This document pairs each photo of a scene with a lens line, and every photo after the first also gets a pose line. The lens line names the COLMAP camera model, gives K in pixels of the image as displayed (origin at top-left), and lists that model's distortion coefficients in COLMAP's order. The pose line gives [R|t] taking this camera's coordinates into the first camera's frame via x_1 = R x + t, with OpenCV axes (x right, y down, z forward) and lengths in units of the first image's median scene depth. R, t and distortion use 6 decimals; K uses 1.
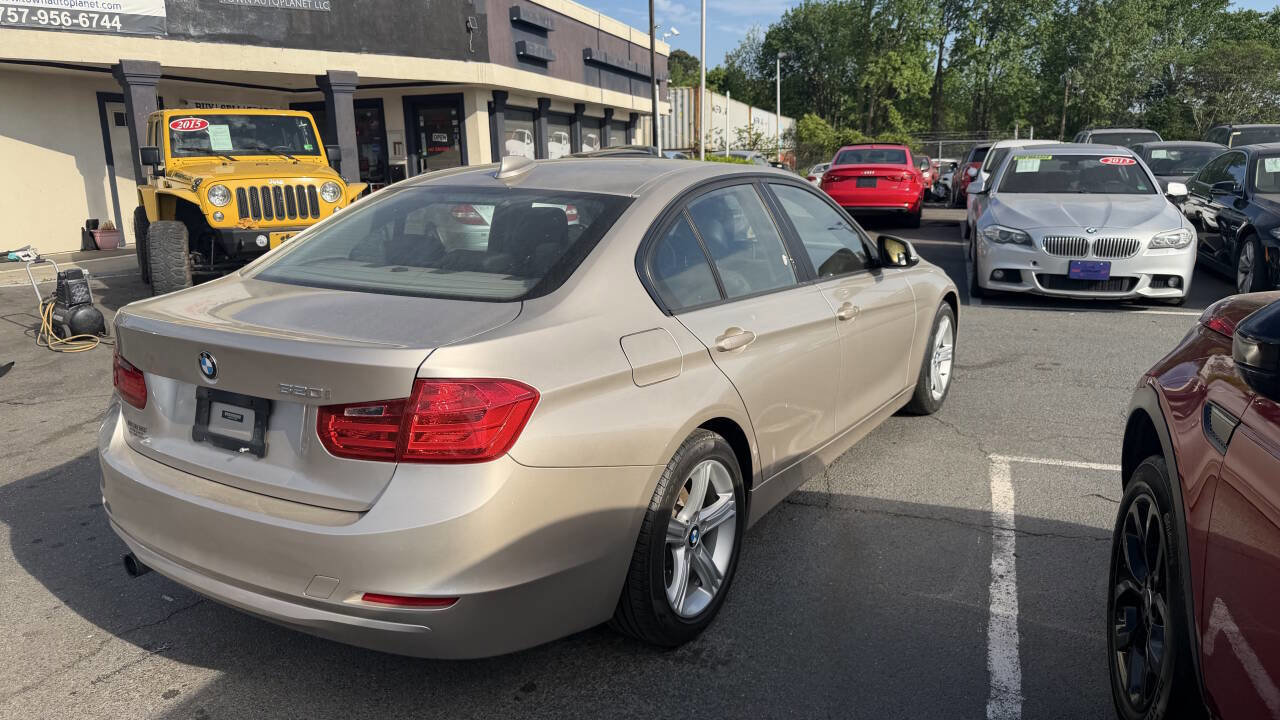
lens RADIAL K [[910.8, 0, 640.0], [0, 910.8, 360.0], [0, 0, 1]] dist [0.017565, -0.022509]
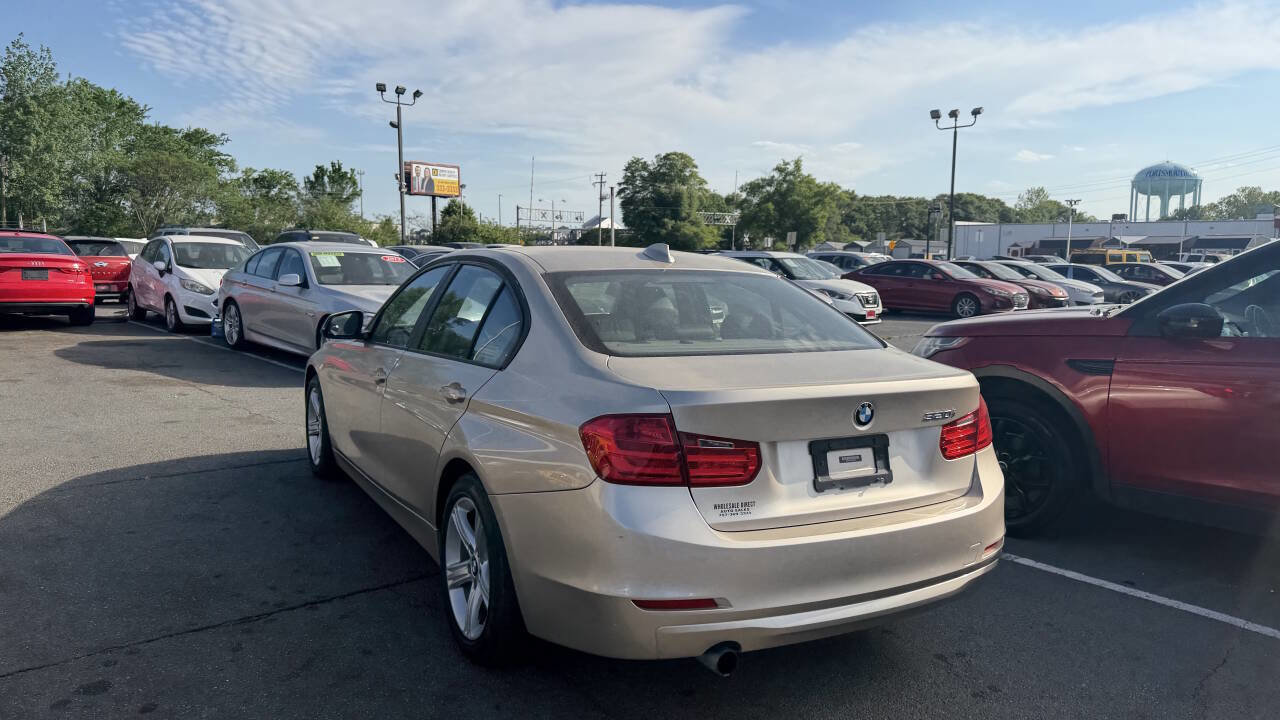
lens RADIAL K [[899.7, 0, 640.0], [0, 899.7, 360.0], [0, 0, 1]] dist [0.079701, -0.124226]
pose [[0.466548, -0.071519, 0.881600, -0.437839], [0.163039, 0.986600, -0.006245, -0.027392], [-0.869340, 0.146649, 0.471956, 0.187844]]
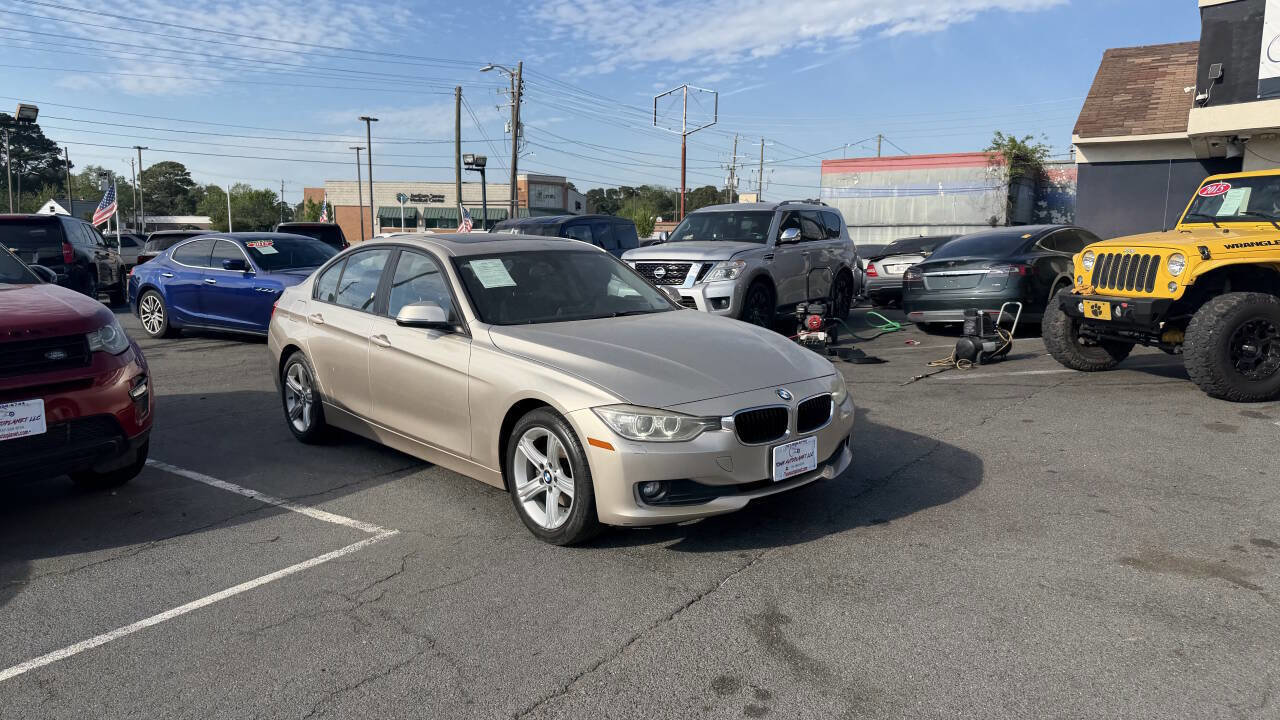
lens RADIAL K [[897.9, 0, 640.0], [0, 897.9, 360.0], [0, 0, 1]] dist [0.093166, -0.127340]
pose [[-0.279610, 0.153117, -0.947826, 0.646270], [-0.203202, 0.955401, 0.214286, -0.181515], [0.938364, 0.252517, -0.236026, 0.756165]]
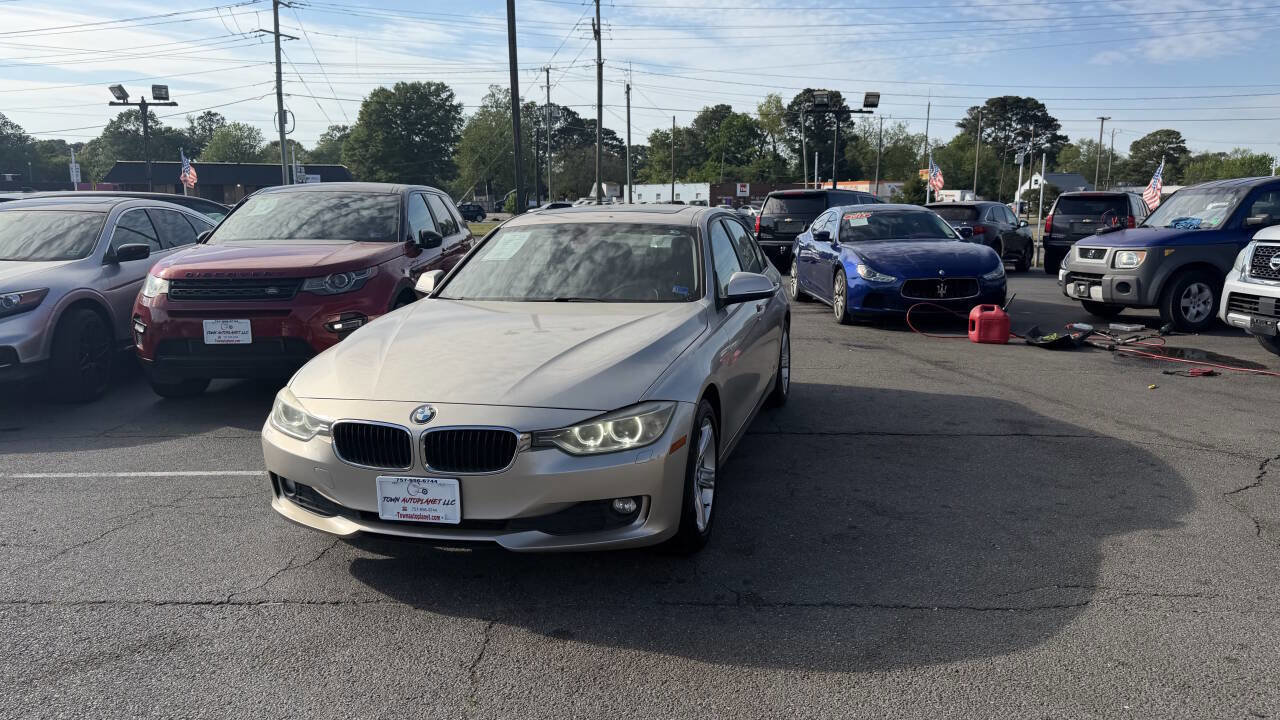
lens RADIAL K [[899.7, 0, 640.0], [0, 899.7, 360.0], [0, 0, 1]] dist [0.079701, -0.124226]
pose [[-0.956360, 0.073403, -0.282821, 0.172573], [-0.039488, 0.926583, 0.374013, -0.241724], [0.289511, 0.368859, -0.883248, 1.075964]]
